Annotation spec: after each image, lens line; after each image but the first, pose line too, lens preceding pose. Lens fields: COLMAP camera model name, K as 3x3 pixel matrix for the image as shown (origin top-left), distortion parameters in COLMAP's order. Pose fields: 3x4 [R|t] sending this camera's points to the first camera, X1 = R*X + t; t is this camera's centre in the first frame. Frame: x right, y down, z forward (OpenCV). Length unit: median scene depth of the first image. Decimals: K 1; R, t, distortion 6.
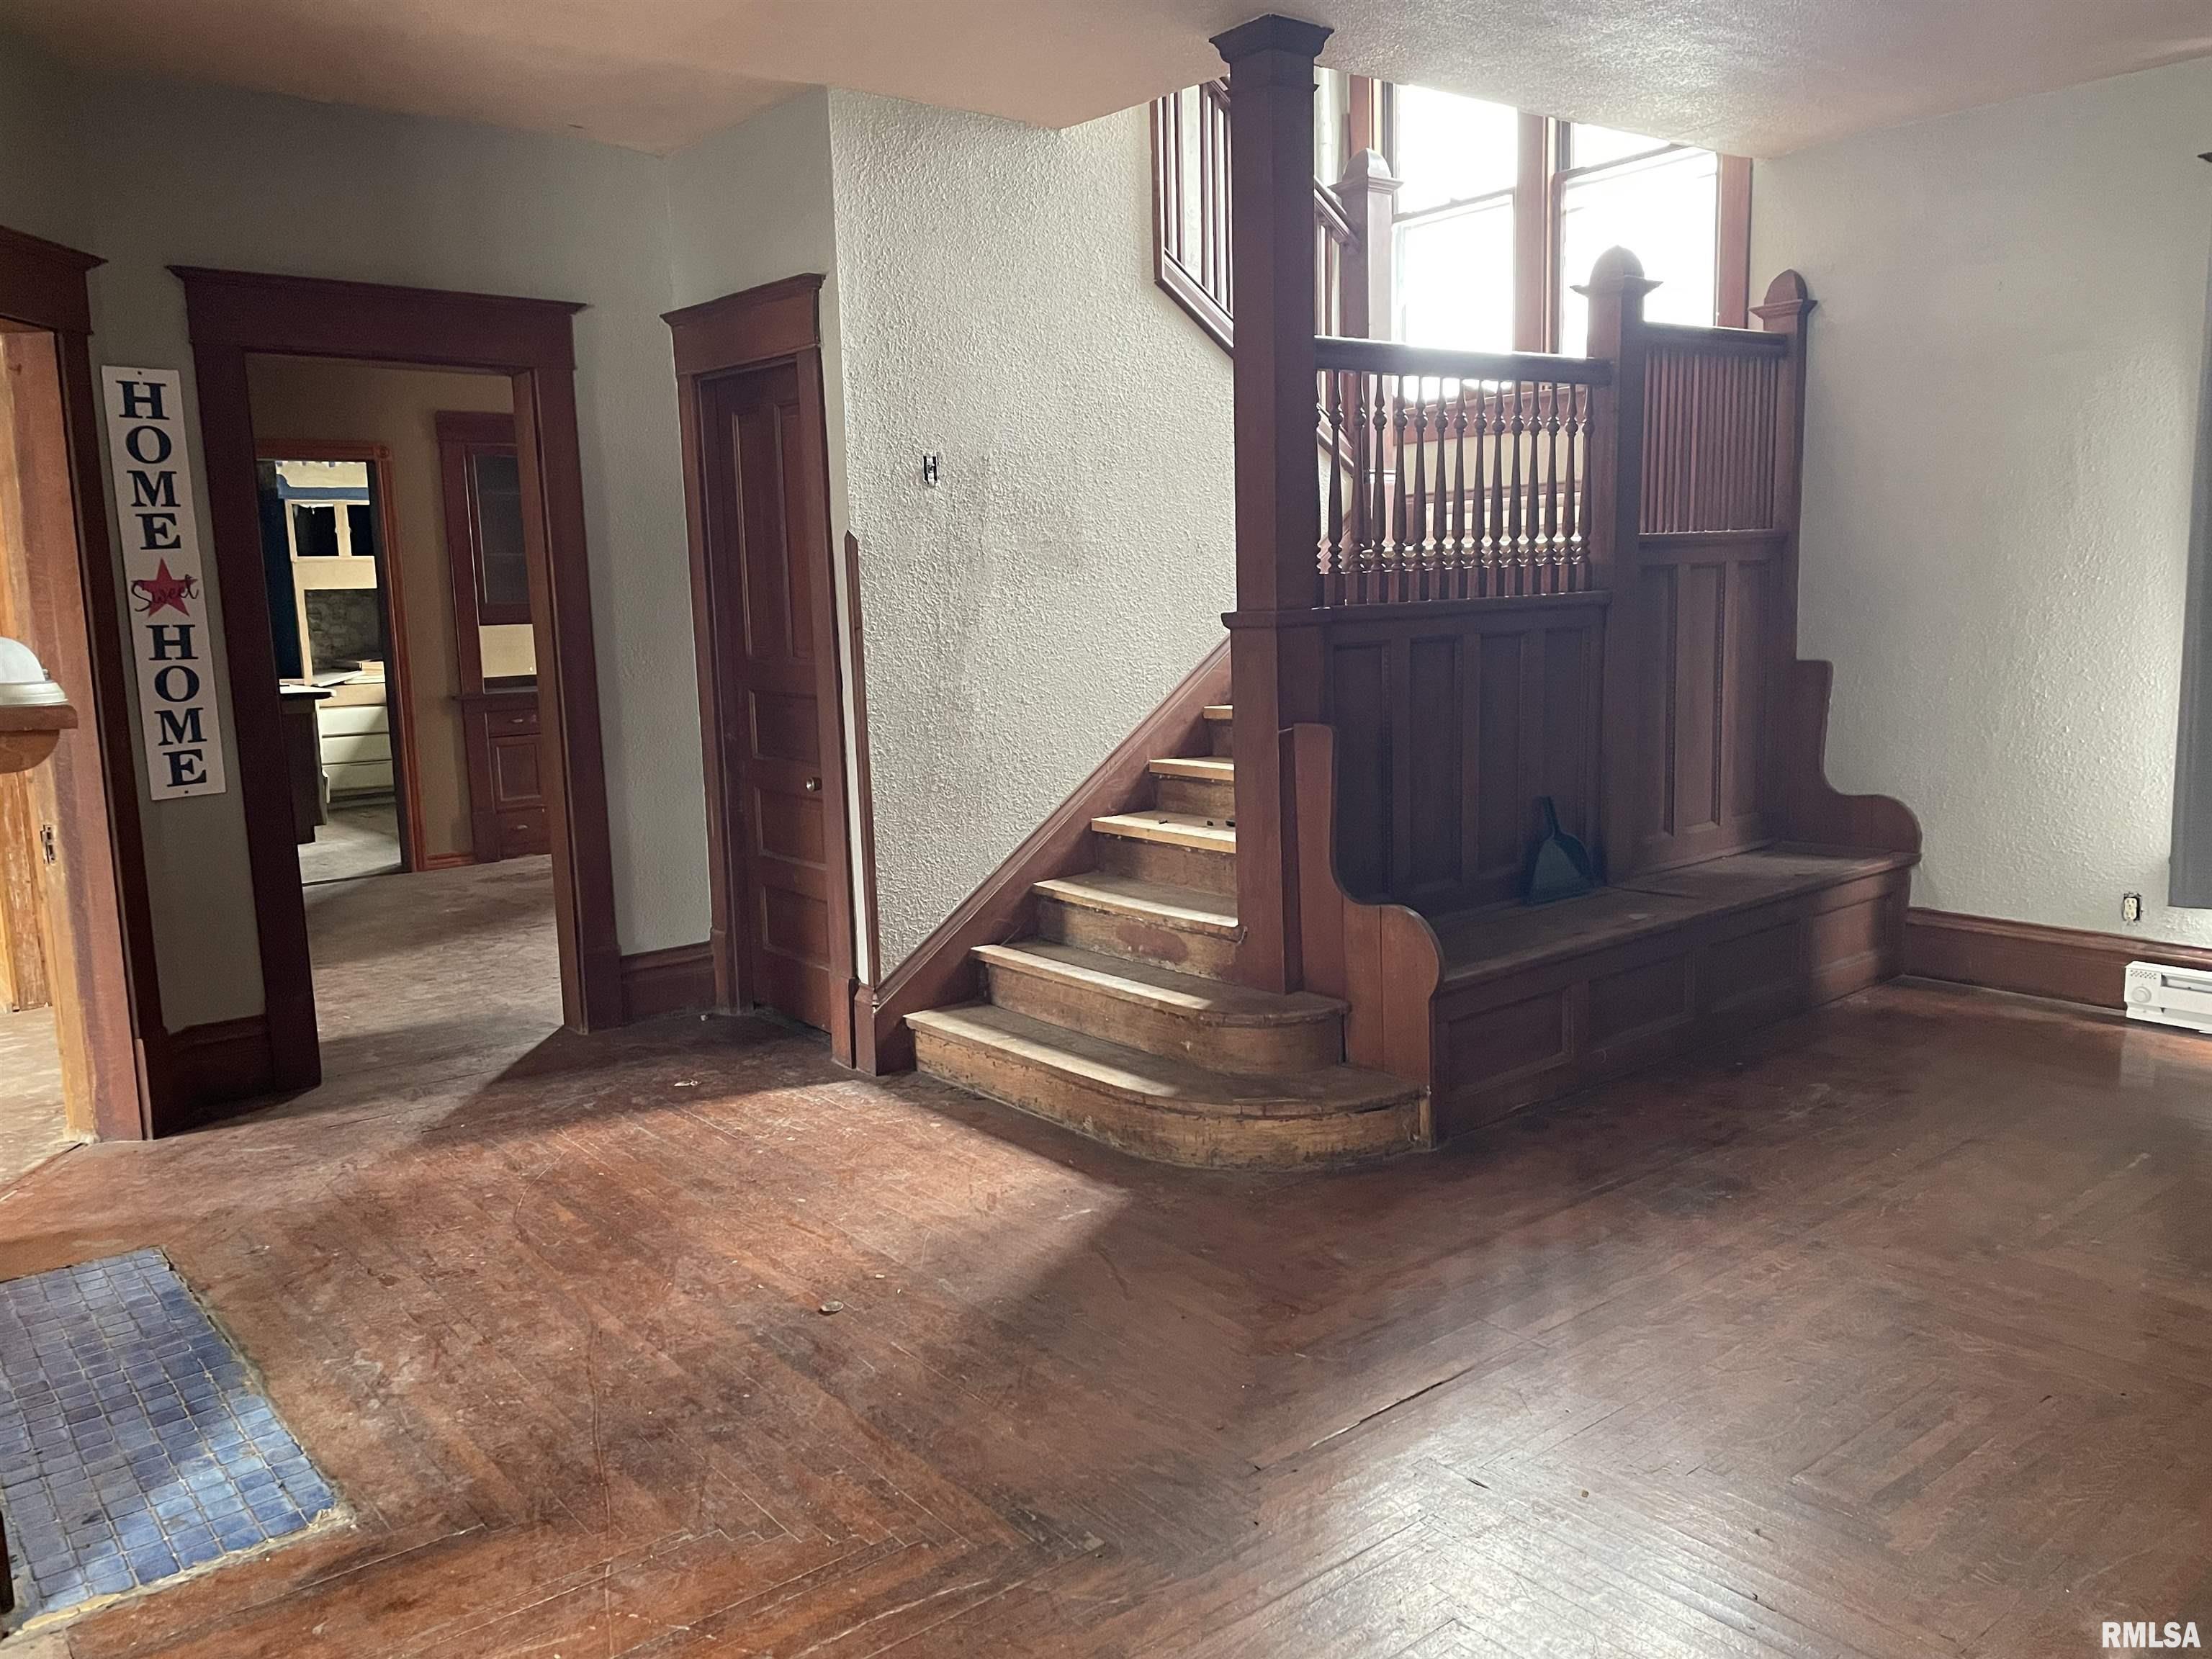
lens RADIAL K [[1685.3, 0, 1114.6], [0, 1685.3, 839.6], [0, 0, 1]] dist [0.096905, -0.113187]
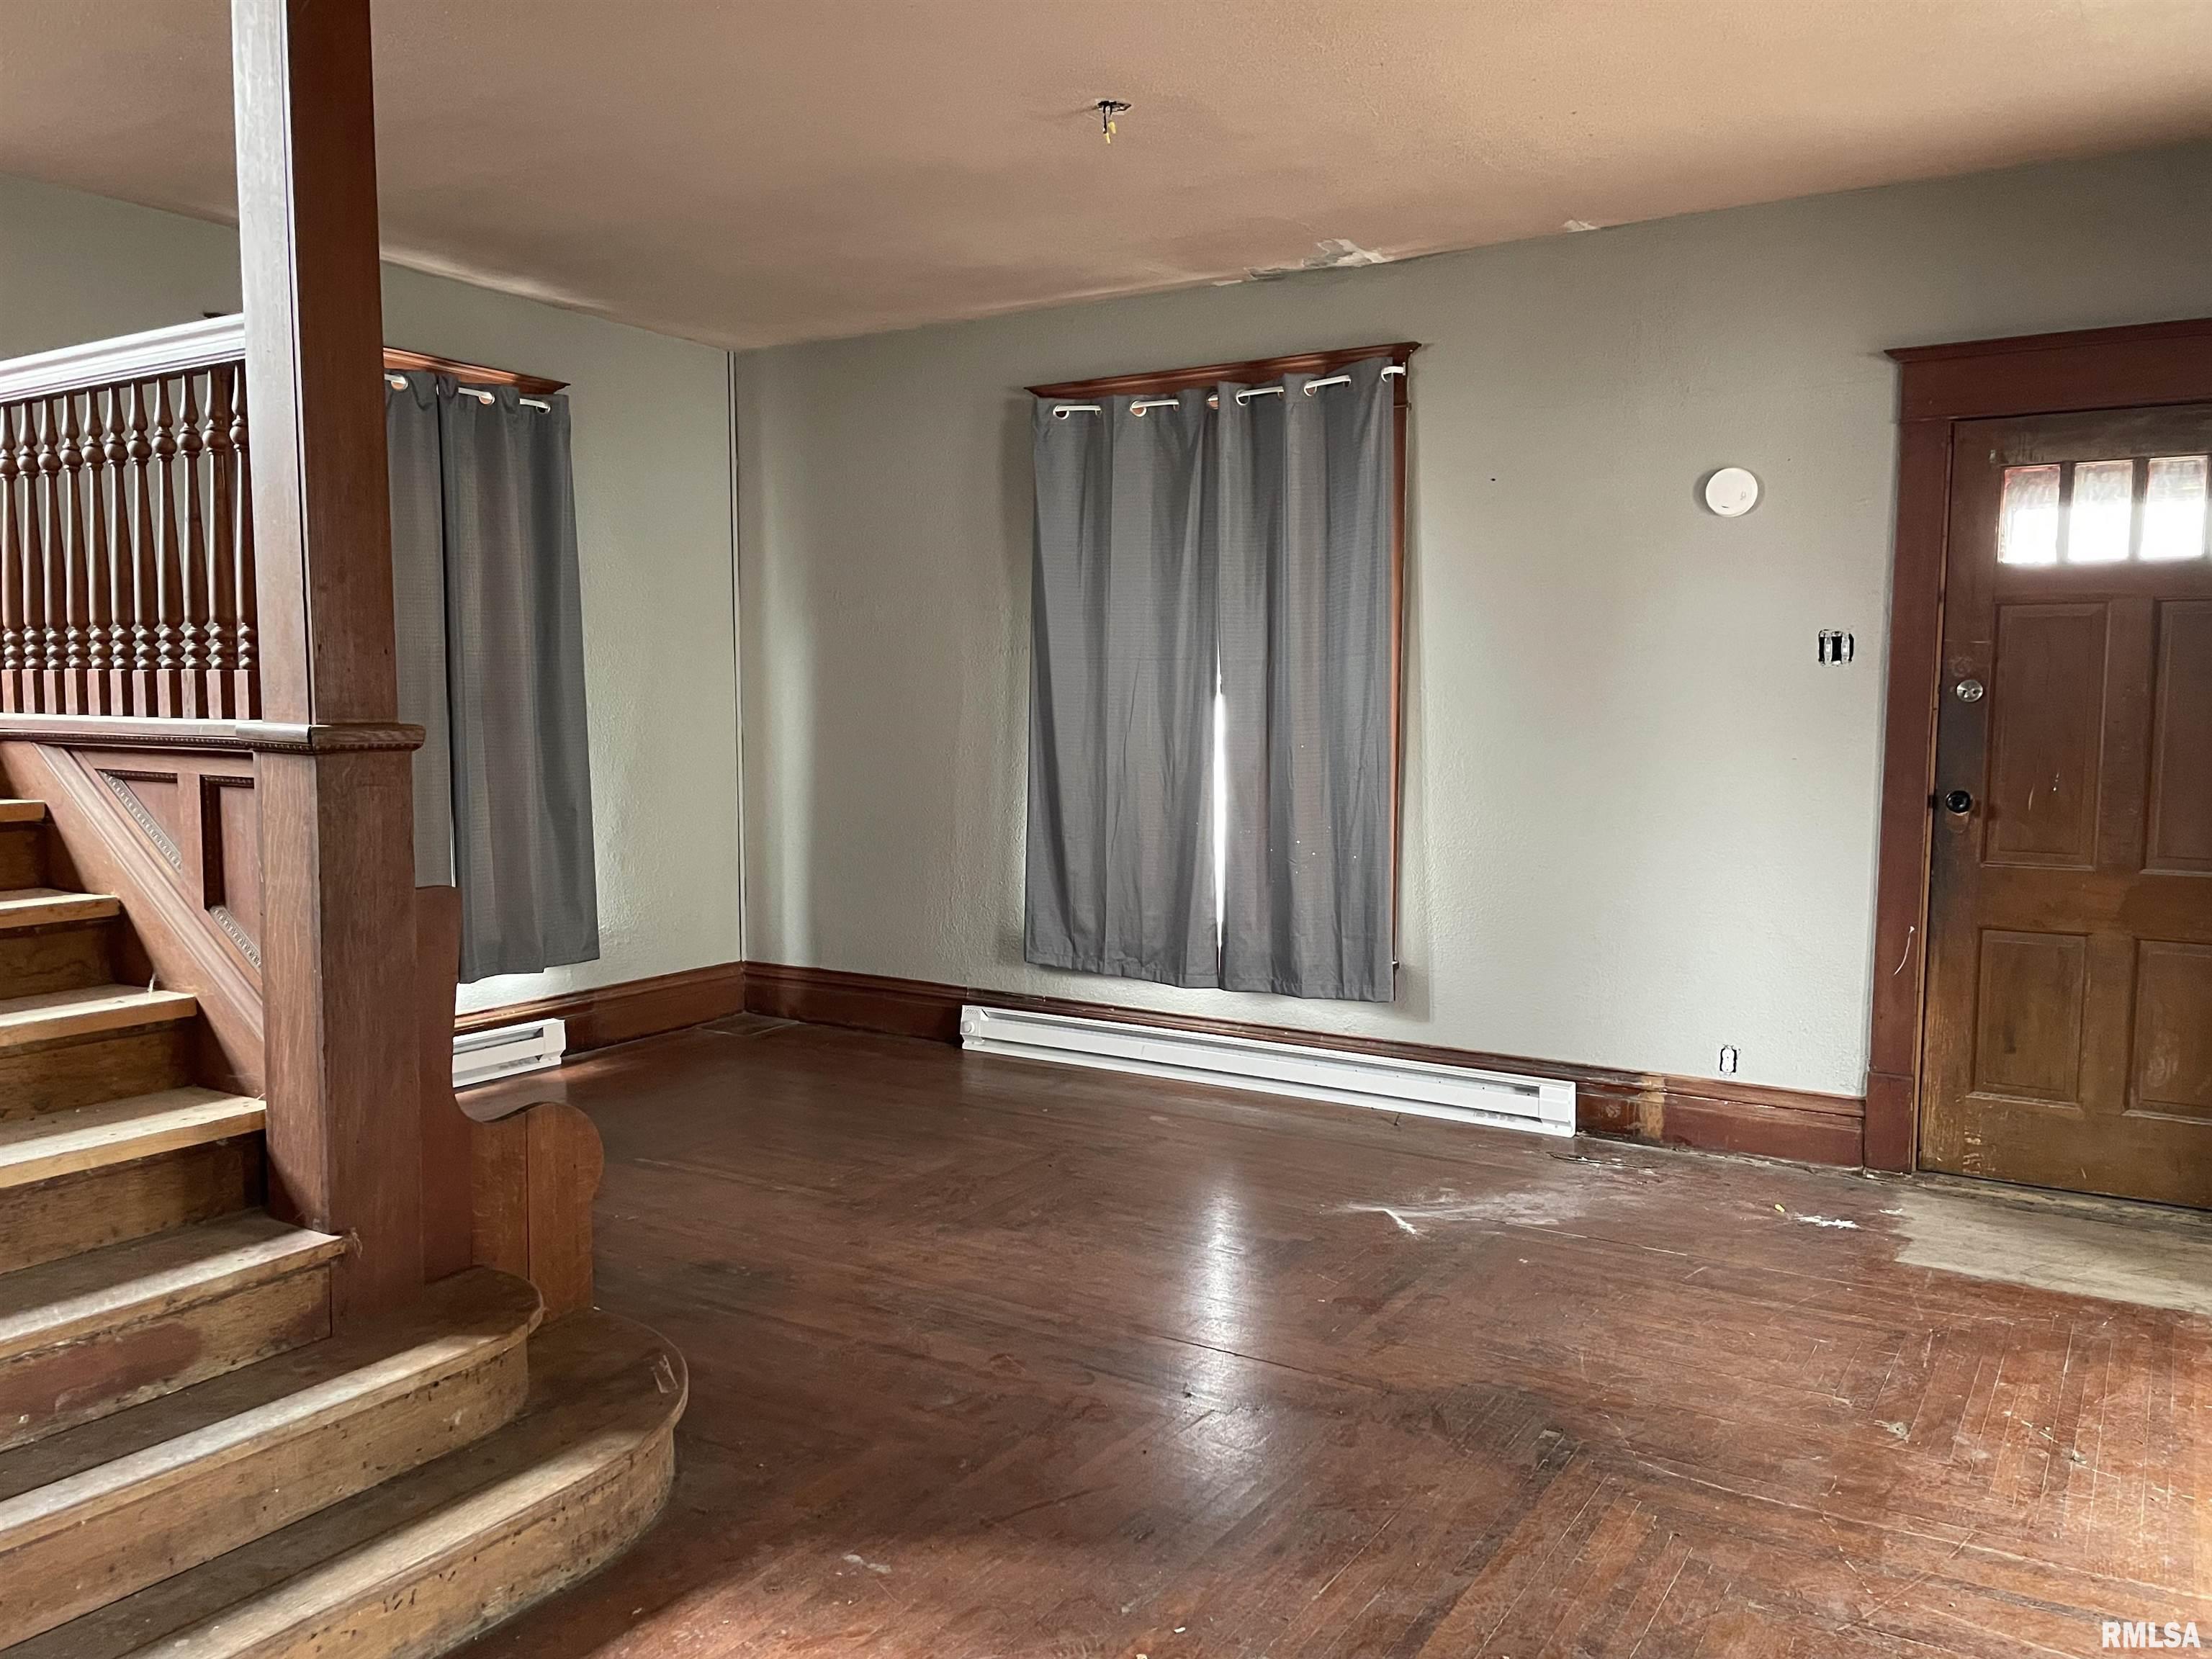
lens RADIAL K [[1685.3, 0, 1114.6], [0, 1685.3, 839.6], [0, 0, 1]] dist [0.096905, -0.113187]
pose [[-0.327755, -0.055042, 0.943158, -0.754857], [0.149281, 0.982743, 0.109228, -0.146431], [-0.932894, 0.176596, -0.313883, 1.134091]]
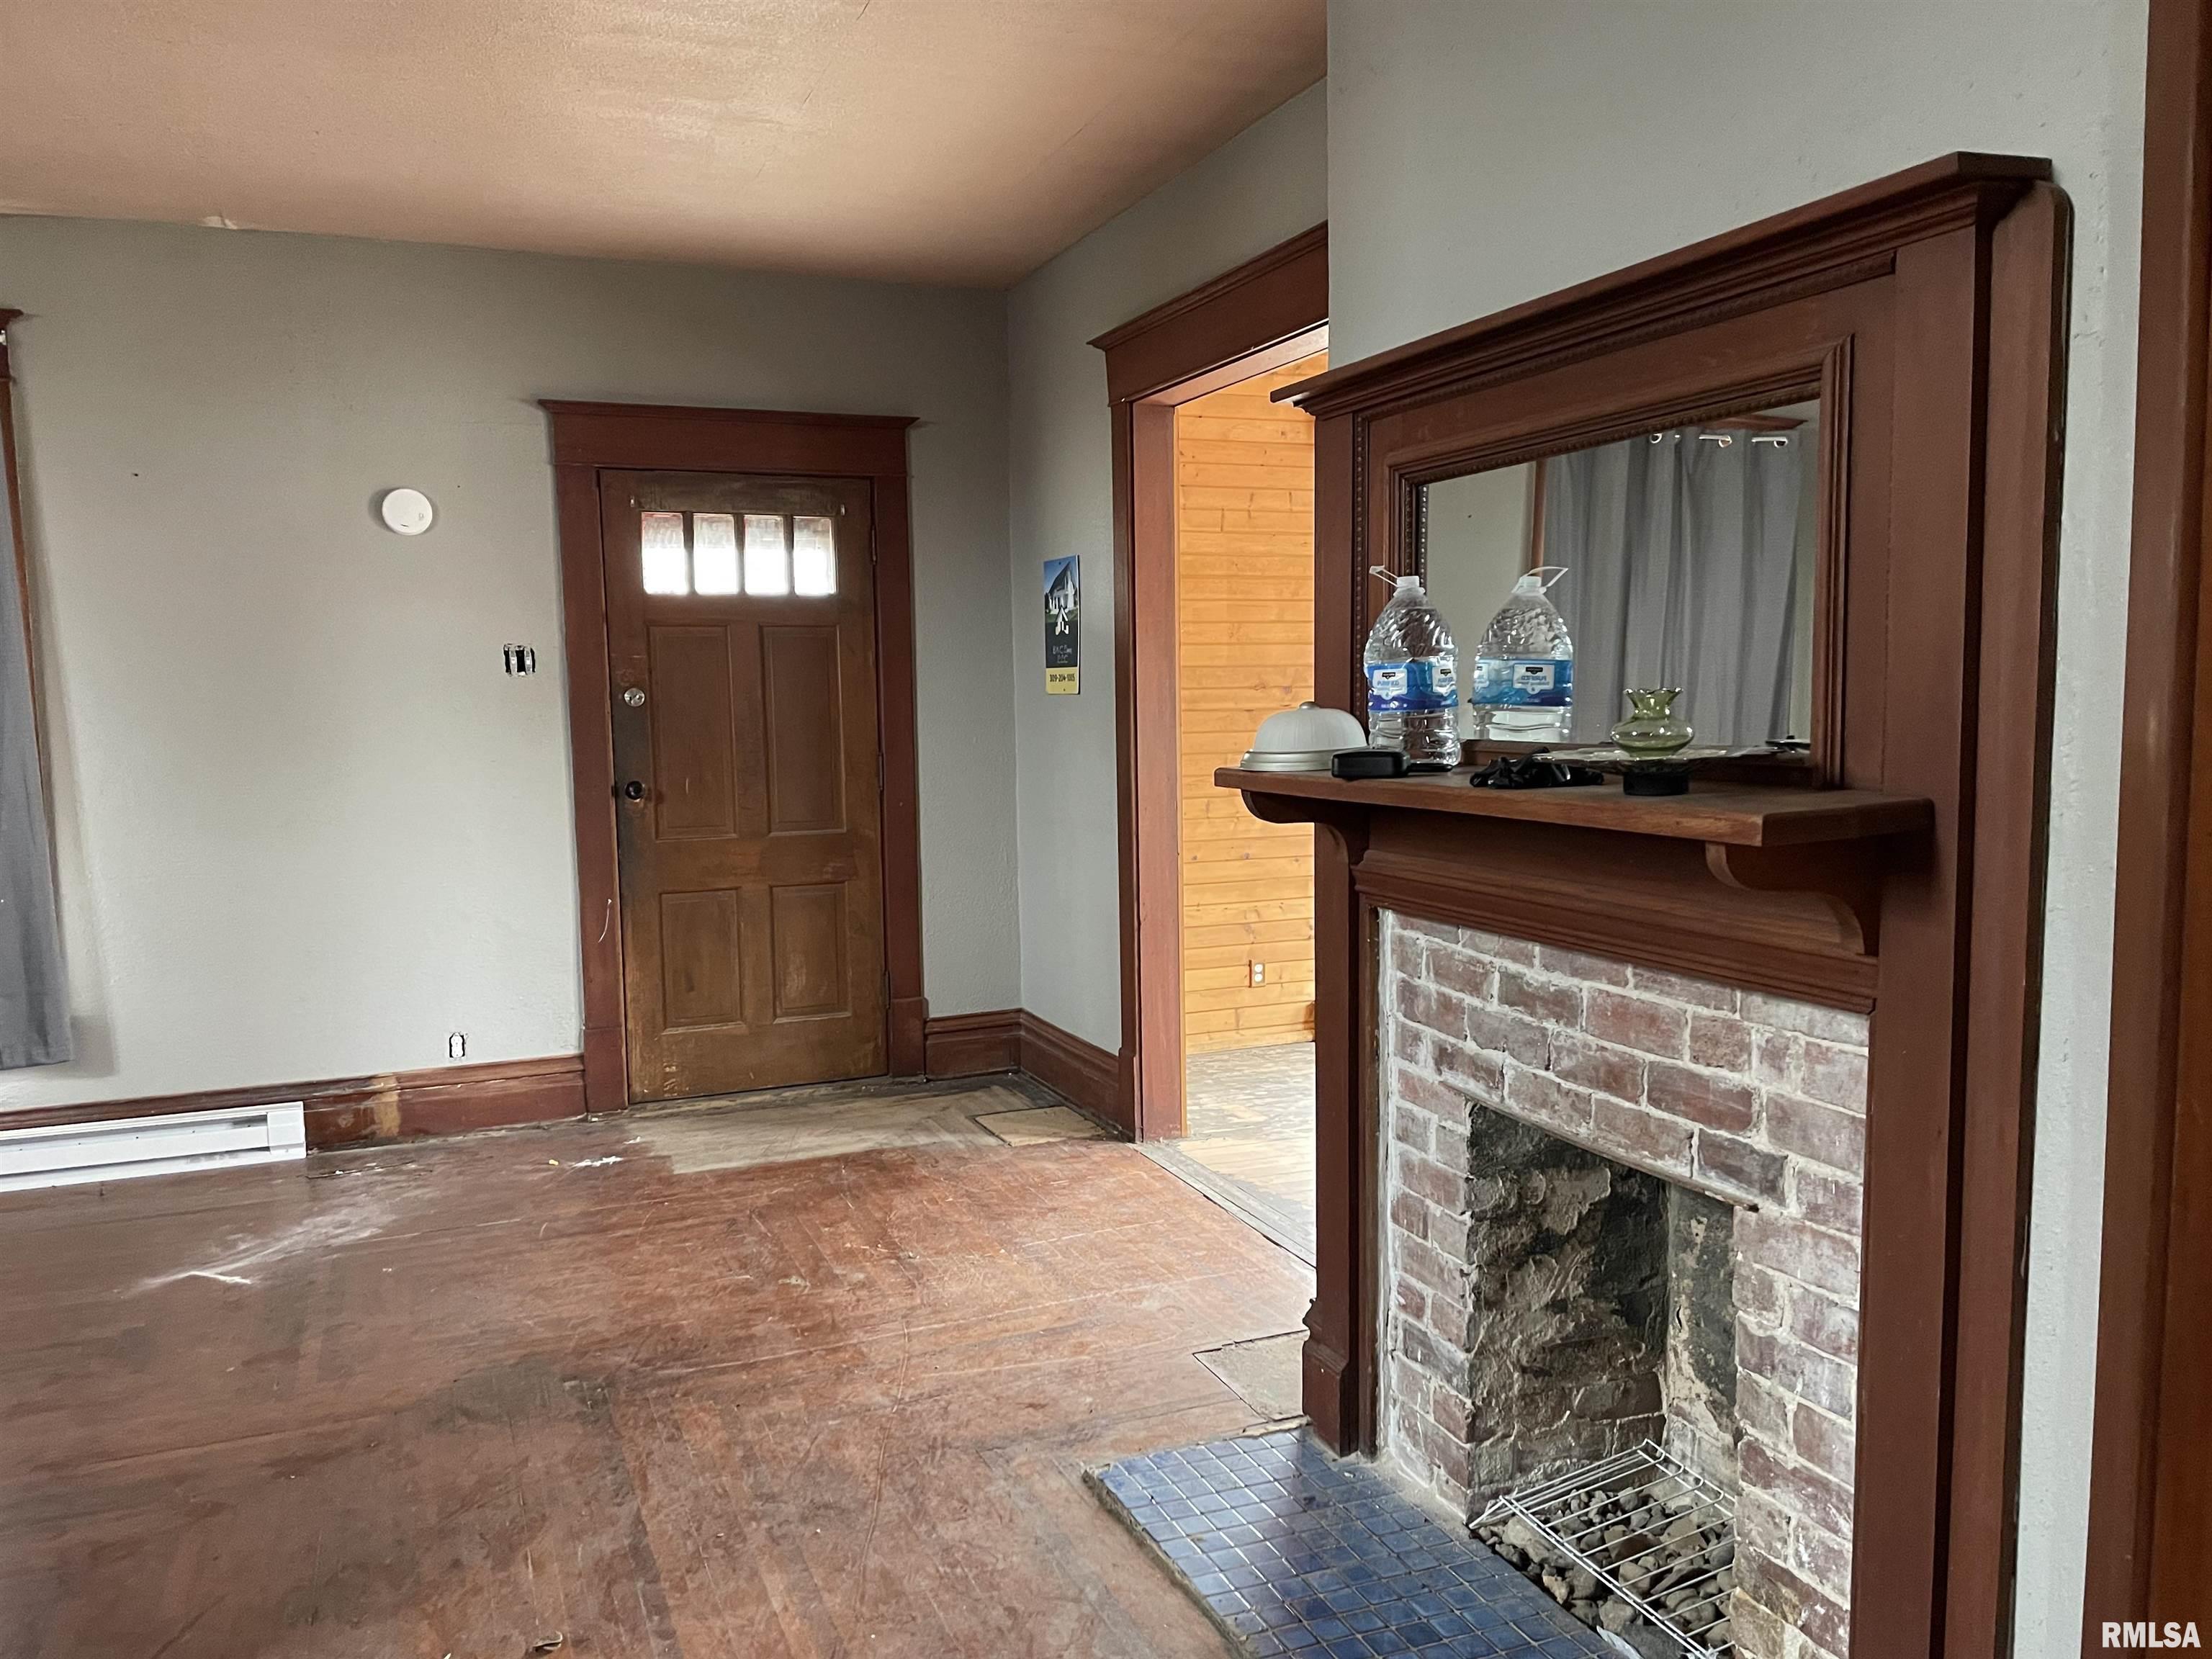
lens RADIAL K [[1685.3, 0, 1114.6], [0, 1685.3, 839.6], [0, 0, 1]] dist [0.096905, -0.113187]
pose [[-0.959386, 0.016388, 0.281621, -0.585853], [0.084413, 0.969246, 0.231164, -0.211962], [-0.269172, 0.245548, -0.931264, 1.446900]]
